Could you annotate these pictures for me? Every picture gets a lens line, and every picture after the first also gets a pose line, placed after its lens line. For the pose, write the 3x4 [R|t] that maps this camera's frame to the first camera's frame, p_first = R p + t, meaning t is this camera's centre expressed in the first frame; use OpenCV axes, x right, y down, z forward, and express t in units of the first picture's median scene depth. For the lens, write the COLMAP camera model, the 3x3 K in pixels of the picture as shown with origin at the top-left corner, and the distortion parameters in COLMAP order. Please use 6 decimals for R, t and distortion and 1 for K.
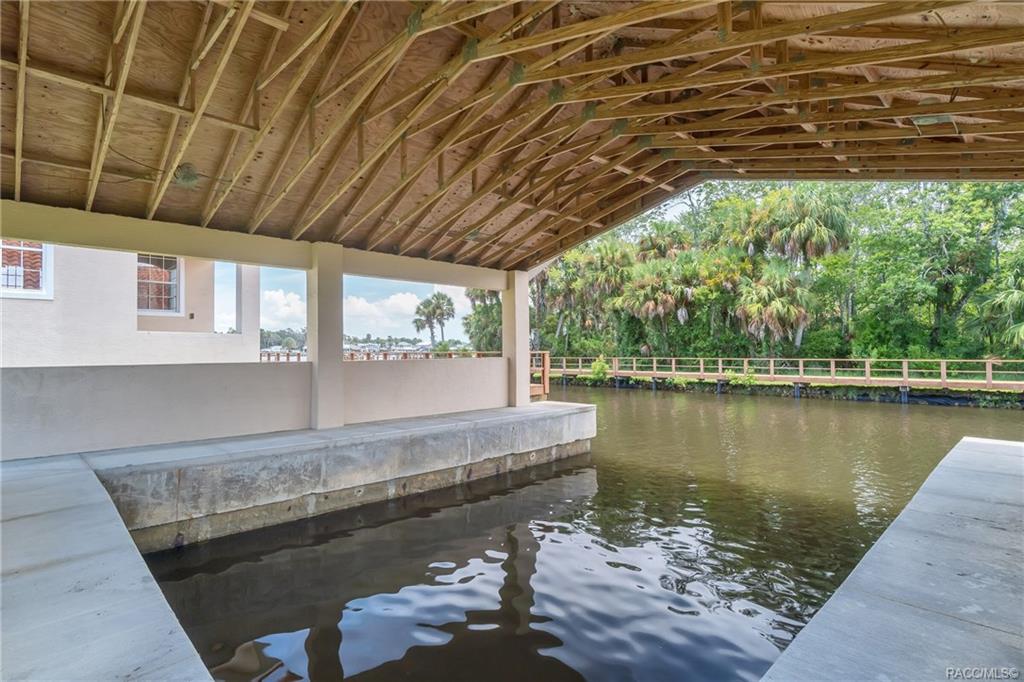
lens RADIAL K [[547.1, 0, 526.3], [0, 547.1, 341.2], [0, 0, 1]] dist [-0.005204, 0.006480]
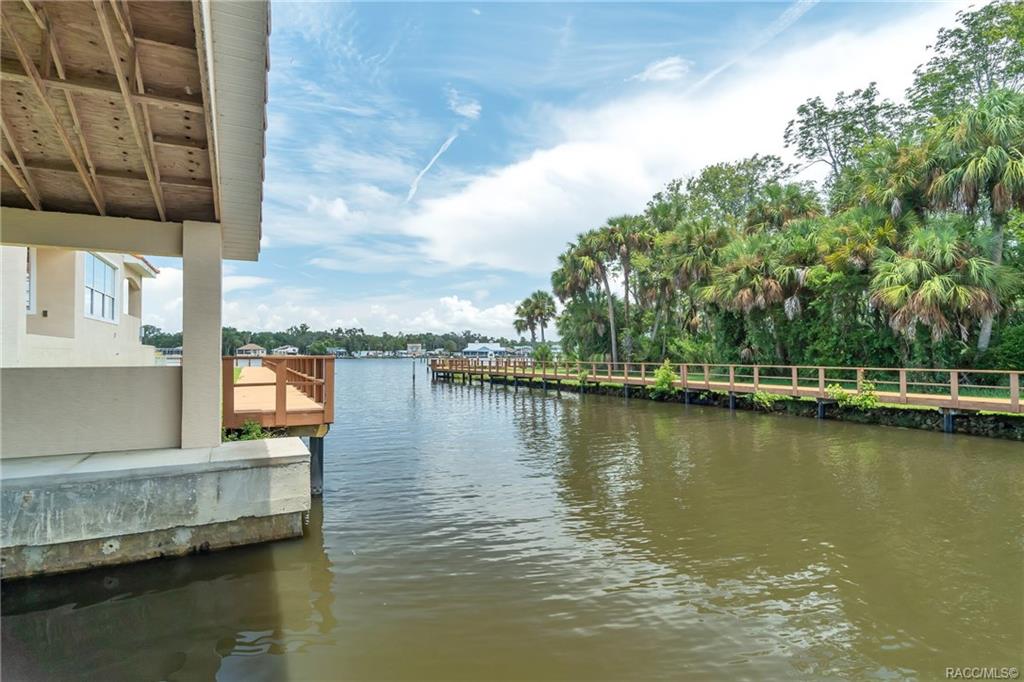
lens RADIAL K [[547.1, 0, 513.3], [0, 547.1, 348.3], [0, 0, 1]] dist [-0.005204, 0.006480]
pose [[0.944138, 0.001041, -0.329548, 0.181479], [0.001509, 0.999971, 0.007480, 0.002208], [0.329546, -0.007559, 0.944109, 0.194284]]
